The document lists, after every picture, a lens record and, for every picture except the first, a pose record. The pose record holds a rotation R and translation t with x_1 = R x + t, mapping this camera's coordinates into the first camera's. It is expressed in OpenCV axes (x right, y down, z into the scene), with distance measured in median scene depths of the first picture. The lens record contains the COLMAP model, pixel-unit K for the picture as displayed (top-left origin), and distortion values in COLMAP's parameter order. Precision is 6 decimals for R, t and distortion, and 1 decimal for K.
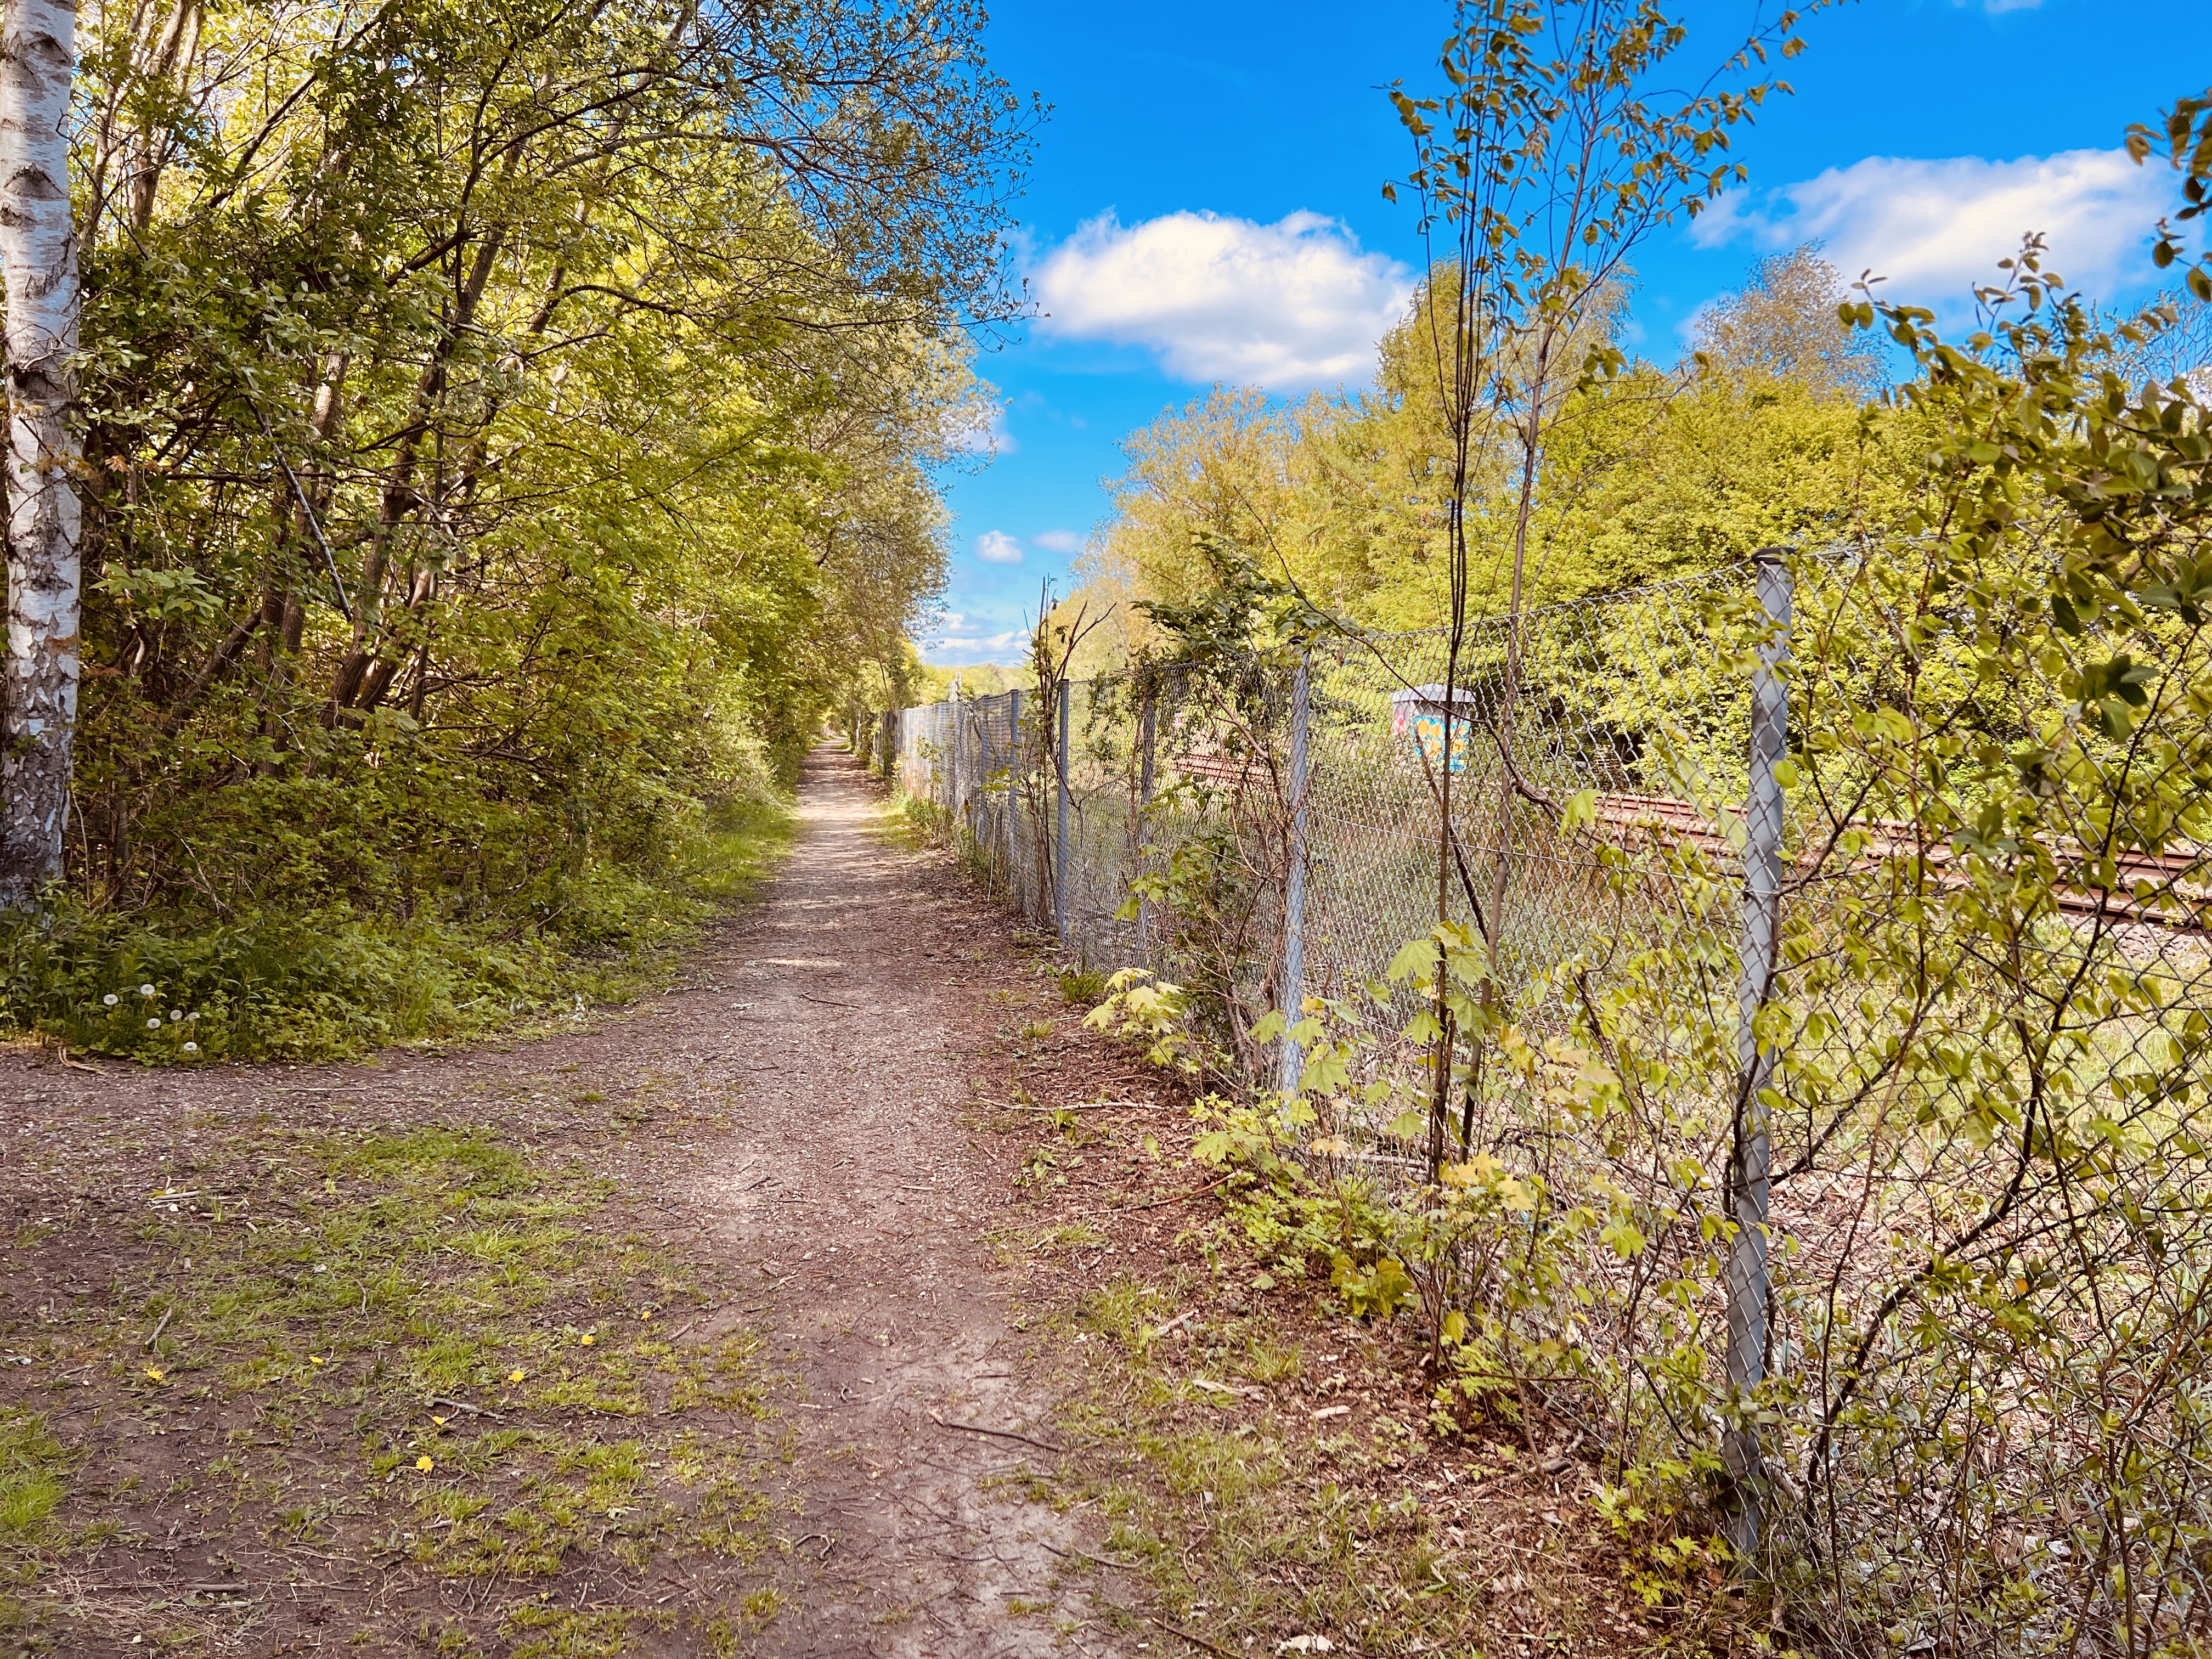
lens RADIAL K [[1673.5, 0, 1119.9], [0, 1673.5, 845.0], [0, 0, 1]] dist [0.031846, -0.044138]
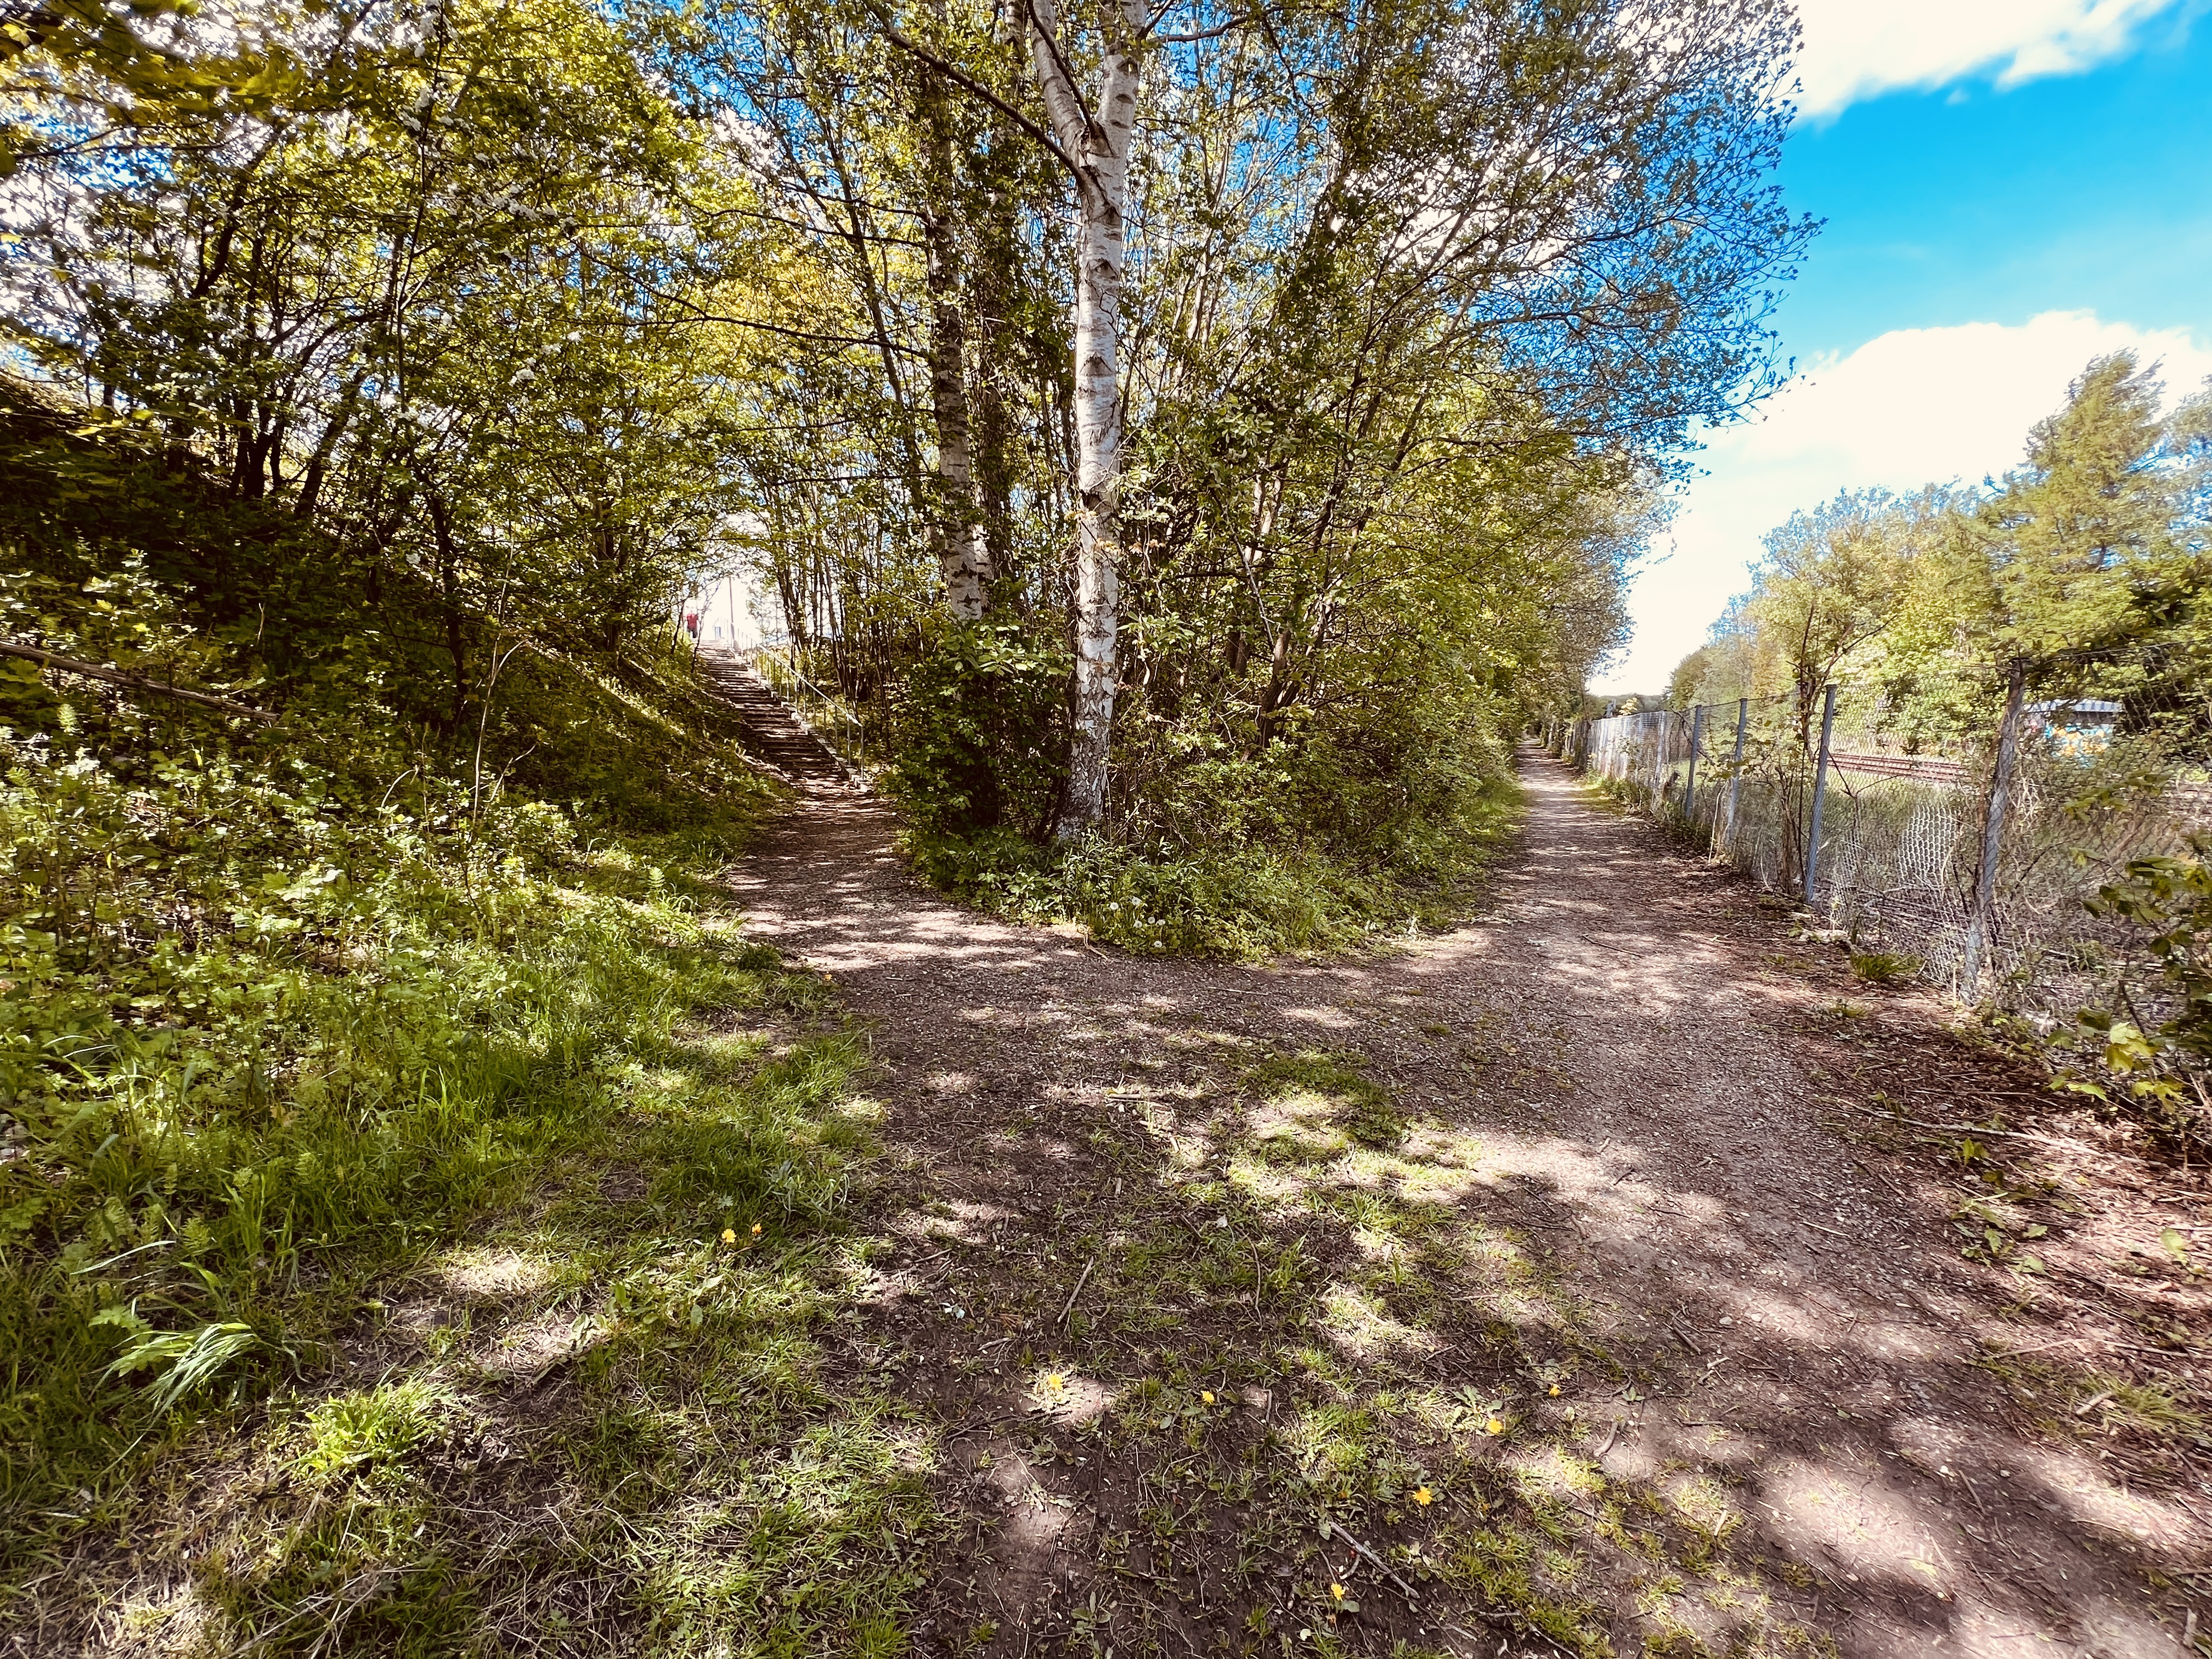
lens RADIAL K [[887.6, 0, 1113.1], [0, 887.6, 828.6], [0, 0, 1]] dist [-0.001539, -0.000083]
pose [[0.825692, 0.061296, -0.560782, -0.141277], [-0.041136, 0.997975, 0.048515, -0.013385], [0.562620, -0.016990, 0.826541, 0.304184]]
